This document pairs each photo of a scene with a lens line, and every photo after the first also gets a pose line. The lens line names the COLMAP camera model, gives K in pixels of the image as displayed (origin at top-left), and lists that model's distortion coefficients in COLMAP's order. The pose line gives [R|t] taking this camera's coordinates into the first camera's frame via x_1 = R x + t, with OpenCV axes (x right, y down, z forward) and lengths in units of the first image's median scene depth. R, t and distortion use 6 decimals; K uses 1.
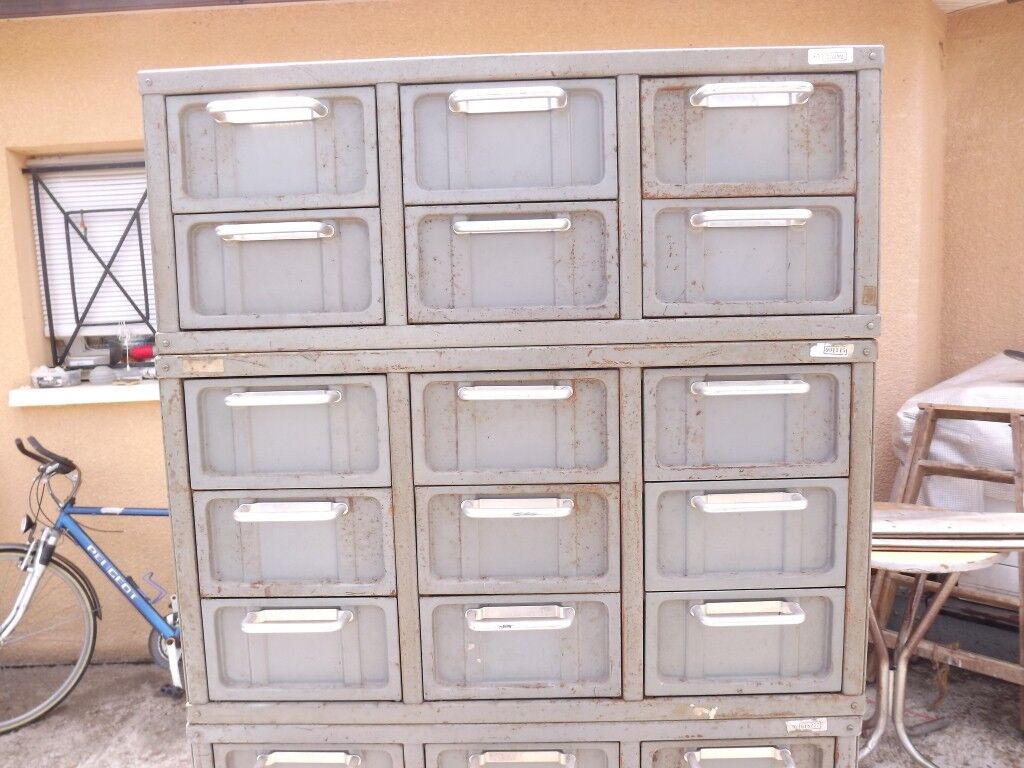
lens RADIAL K [[794.2, 0, 512.2], [0, 794.2, 380.1], [0, 0, 1]] dist [-0.061022, 0.016596]
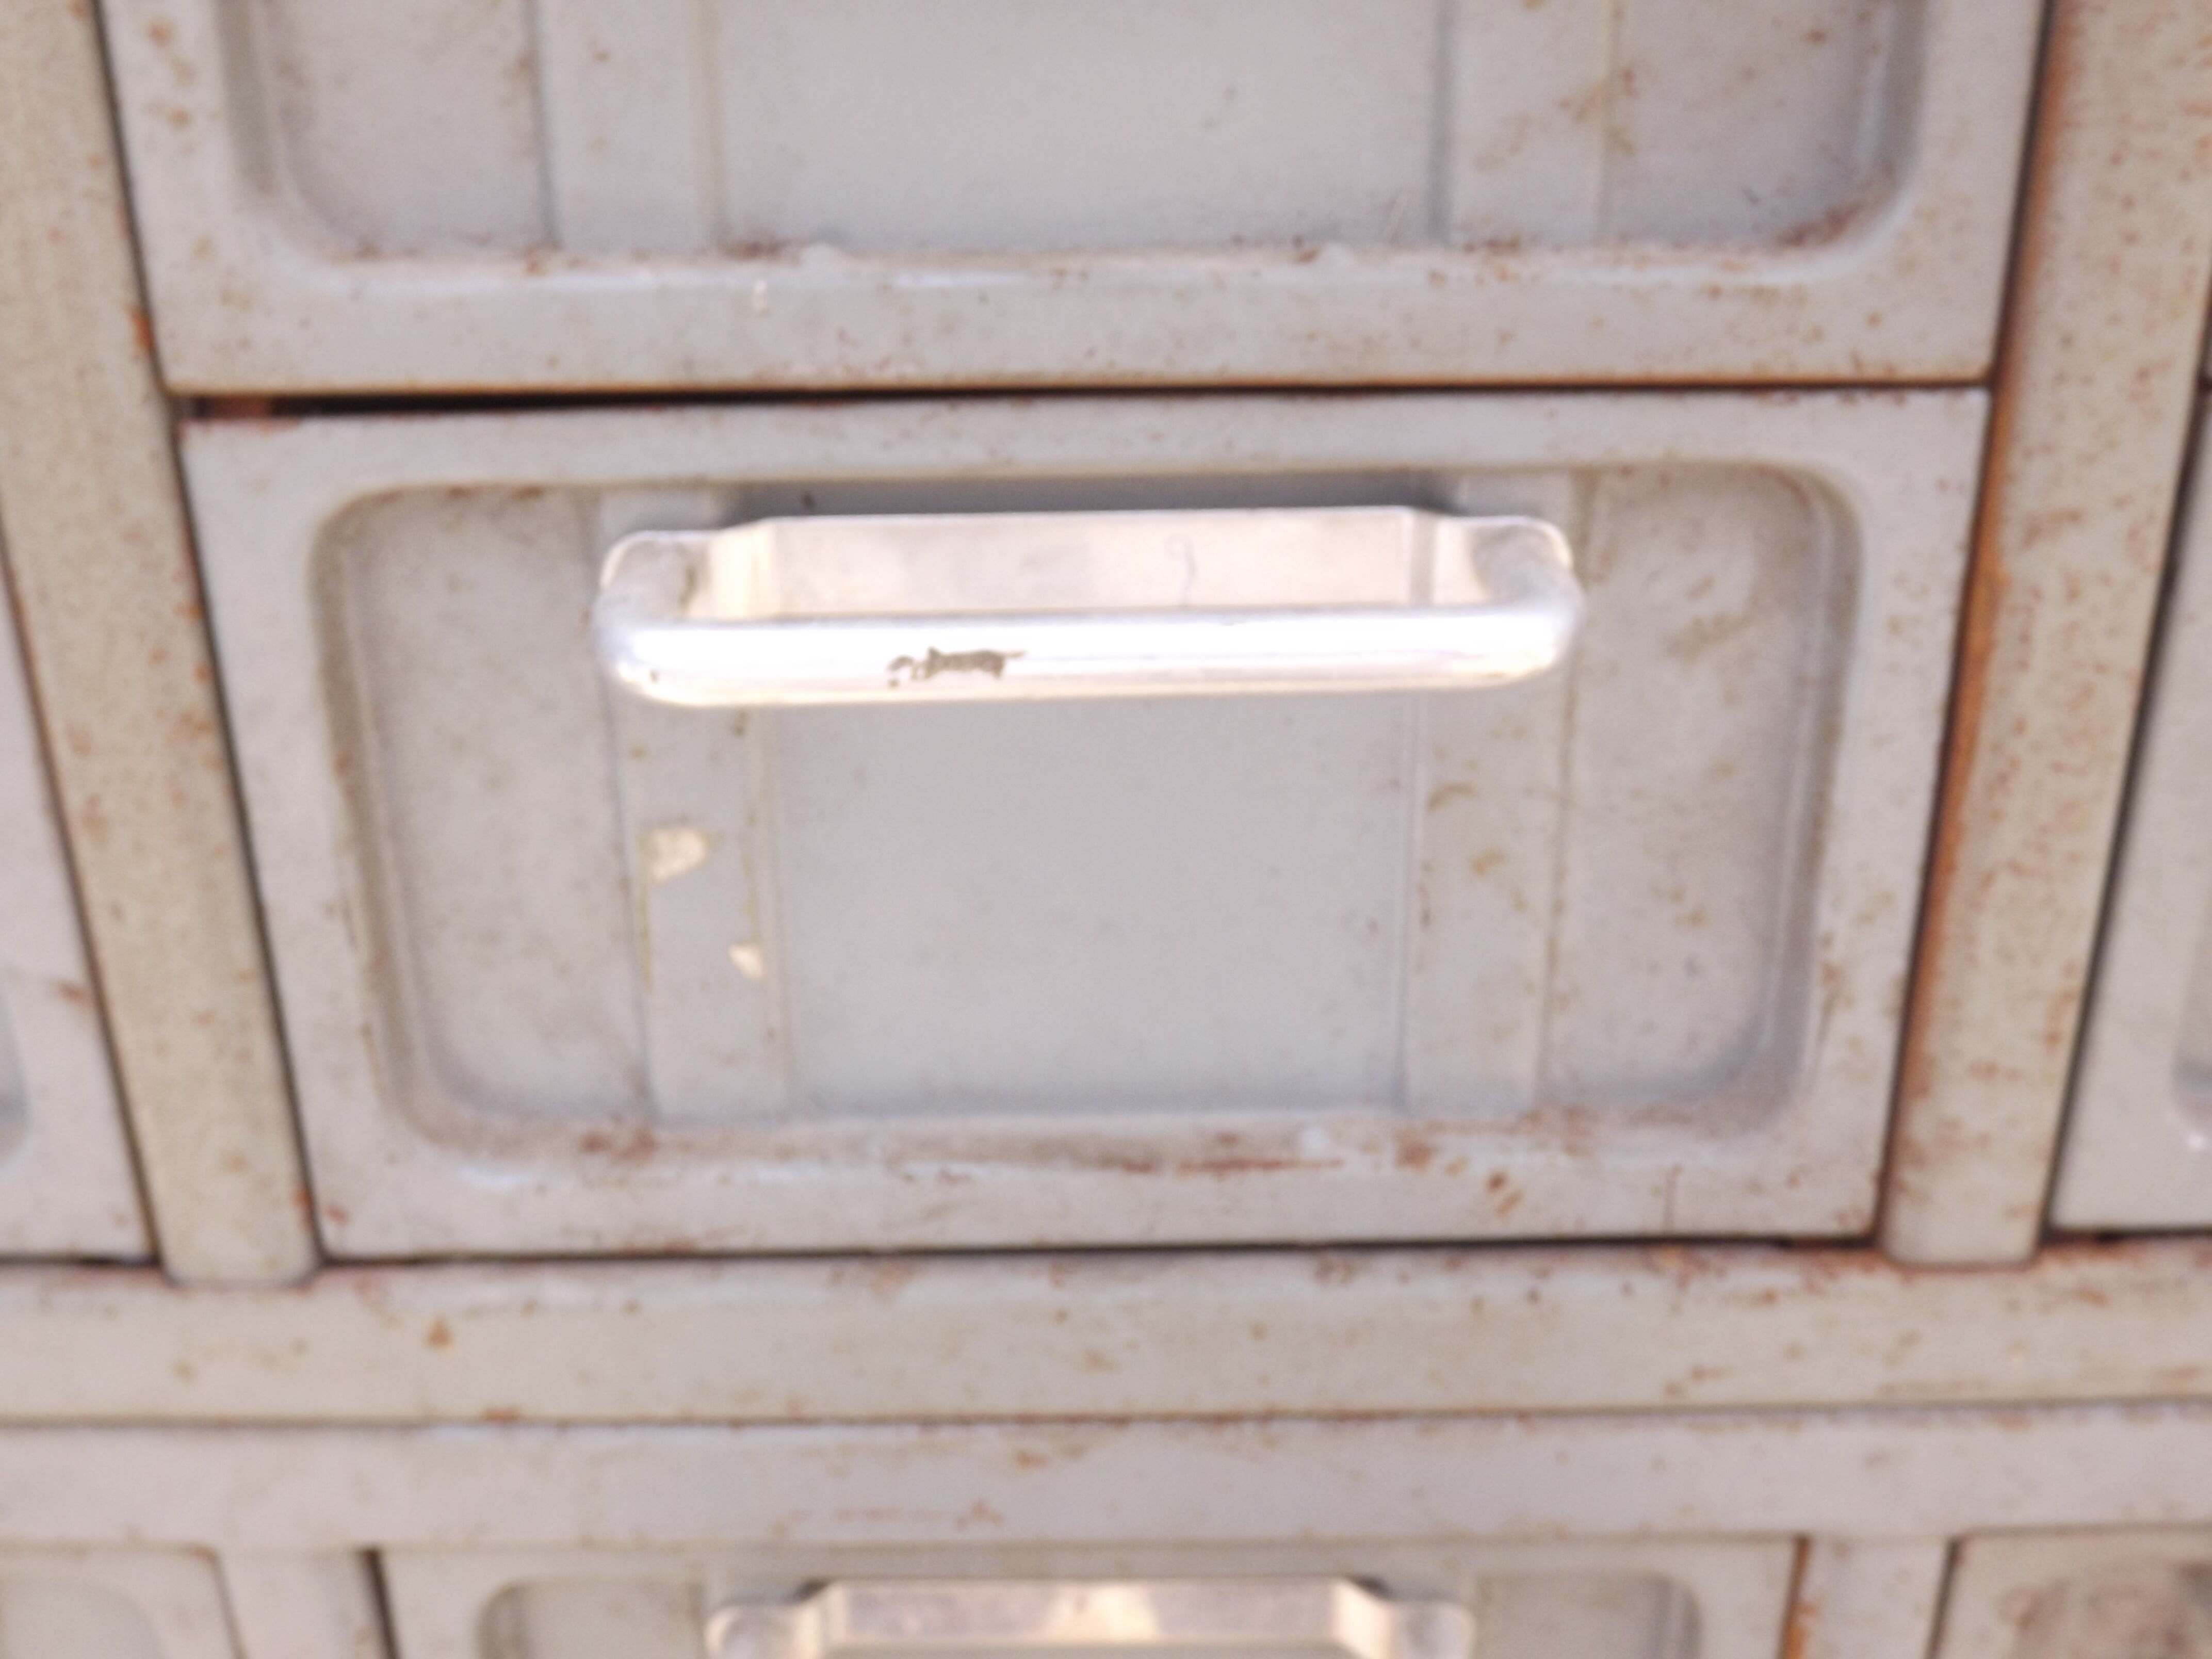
lens RADIAL K [[1715.6, 0, 1096.7], [0, 1715.6, 835.8], [0, 0, 1]] dist [-0.061022, 0.016596]
pose [[0.999766, 0.004254, 0.021197, 0.006770], [-0.010240, 0.956683, 0.290951, 0.260708], [-0.019041, -0.291100, 0.956503, 0.755583]]
